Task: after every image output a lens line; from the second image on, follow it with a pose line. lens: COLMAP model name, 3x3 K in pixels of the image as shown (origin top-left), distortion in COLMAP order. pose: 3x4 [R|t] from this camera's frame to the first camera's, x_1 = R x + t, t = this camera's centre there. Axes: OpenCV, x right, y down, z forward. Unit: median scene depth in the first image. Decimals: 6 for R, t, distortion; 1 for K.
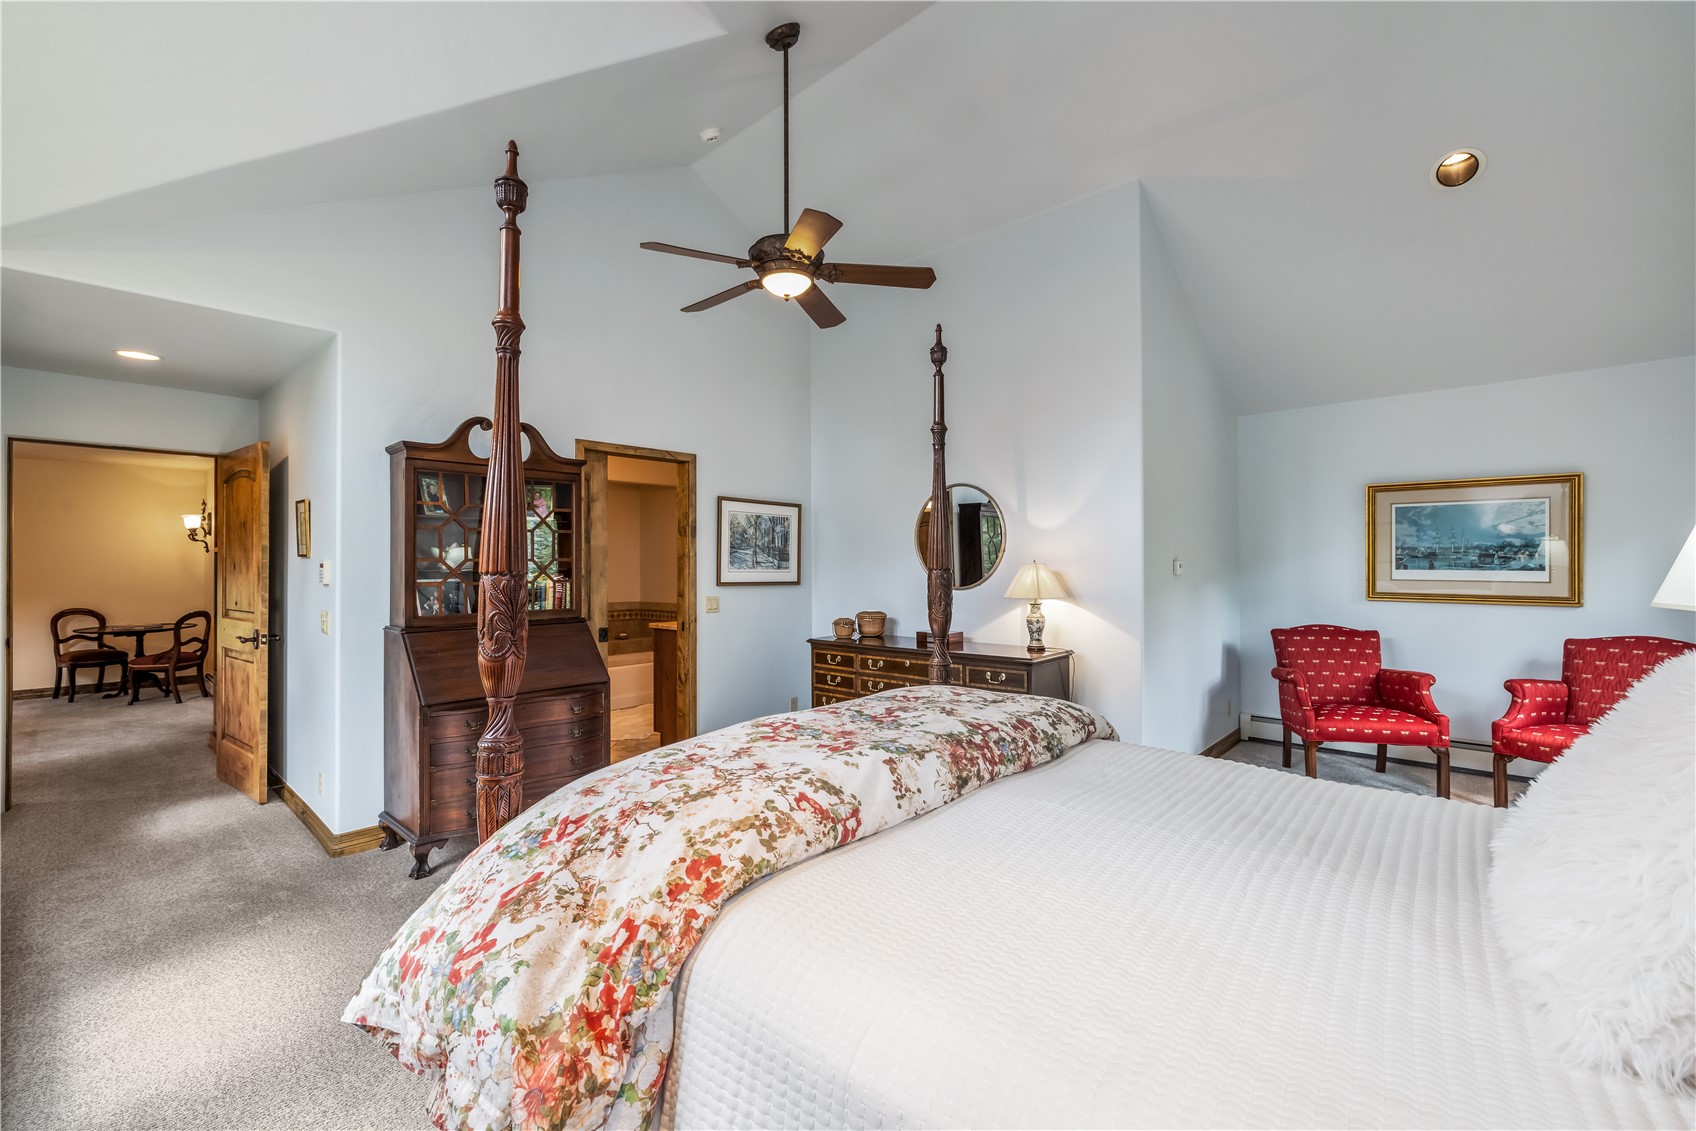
lens RADIAL K [[722.7, 0, 854.2], [0, 722.7, 562.3], [0, 0, 1]] dist [0.032604, -0.000046]
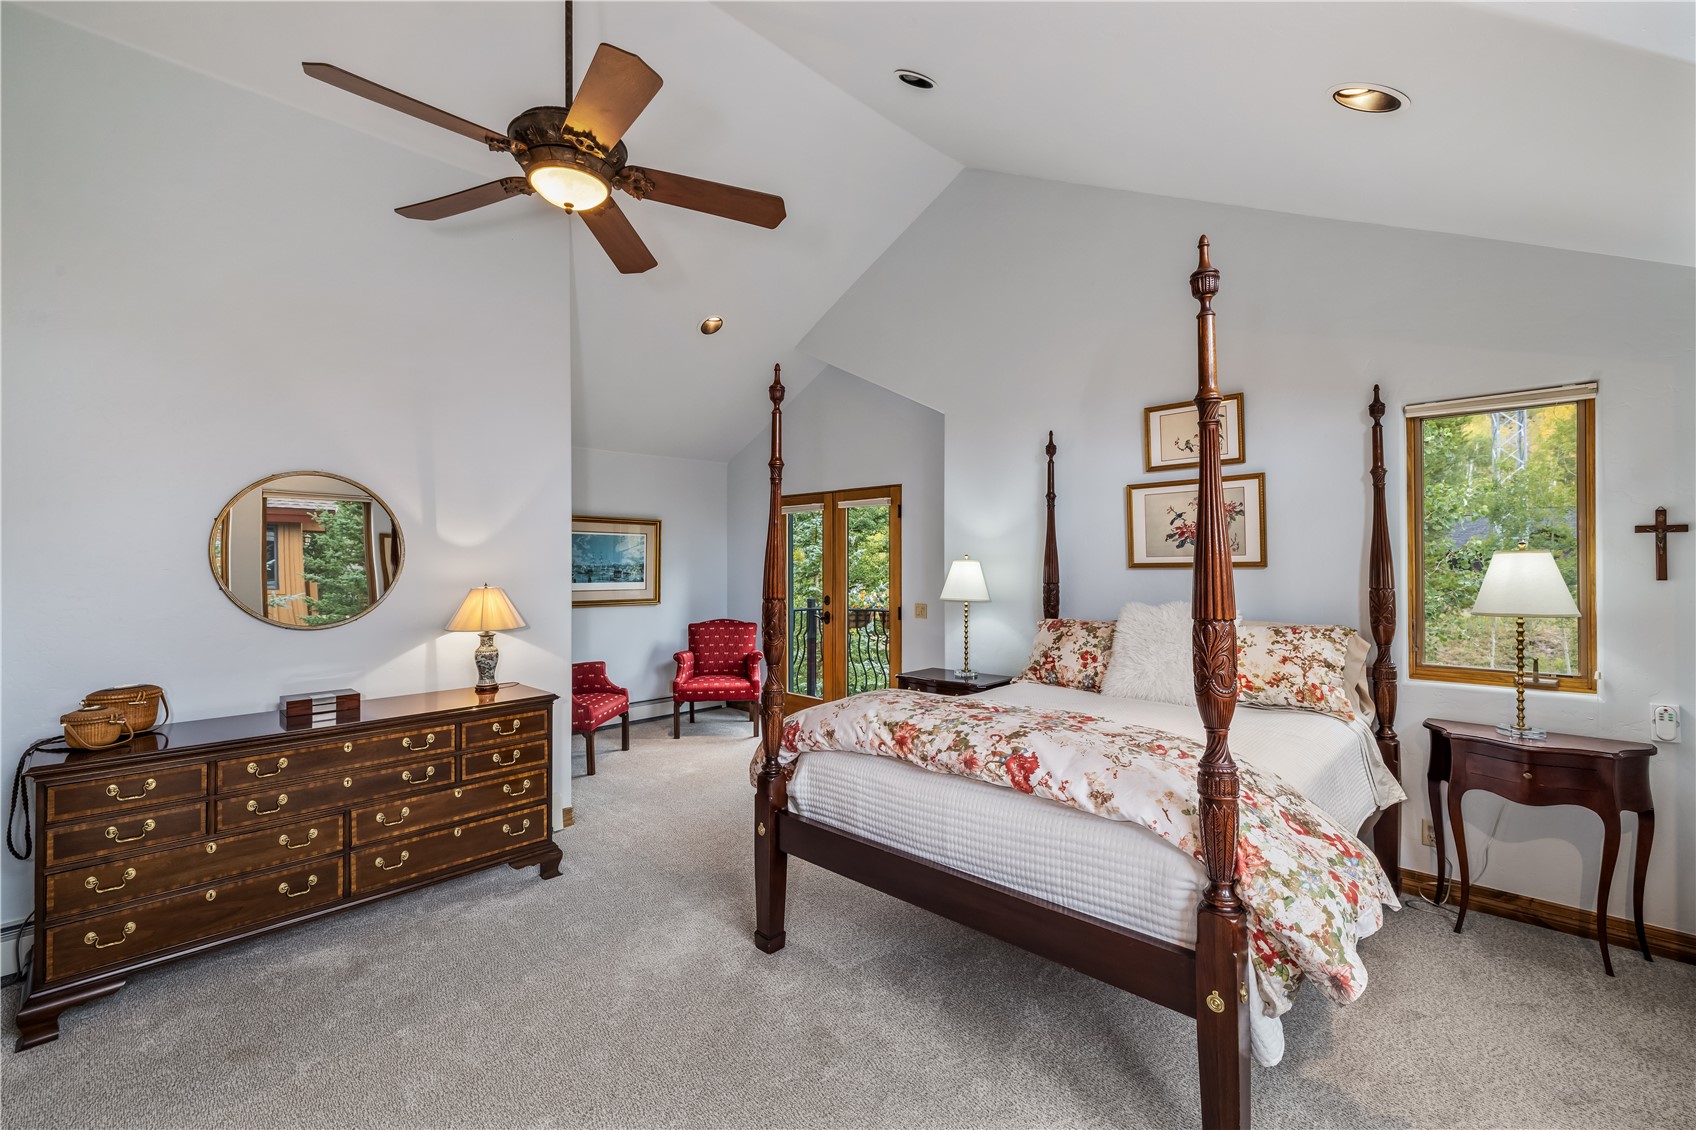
lens RADIAL K [[722.7, 0, 854.2], [0, 722.7, 561.8], [0, 0, 1]] dist [0.032604, -0.000046]
pose [[0.016994, 0.005299, 0.999842, -1.461084], [0.013322, 0.999896, -0.005526, -0.040356], [-0.999767, 0.013414, 0.016921, 1.402855]]
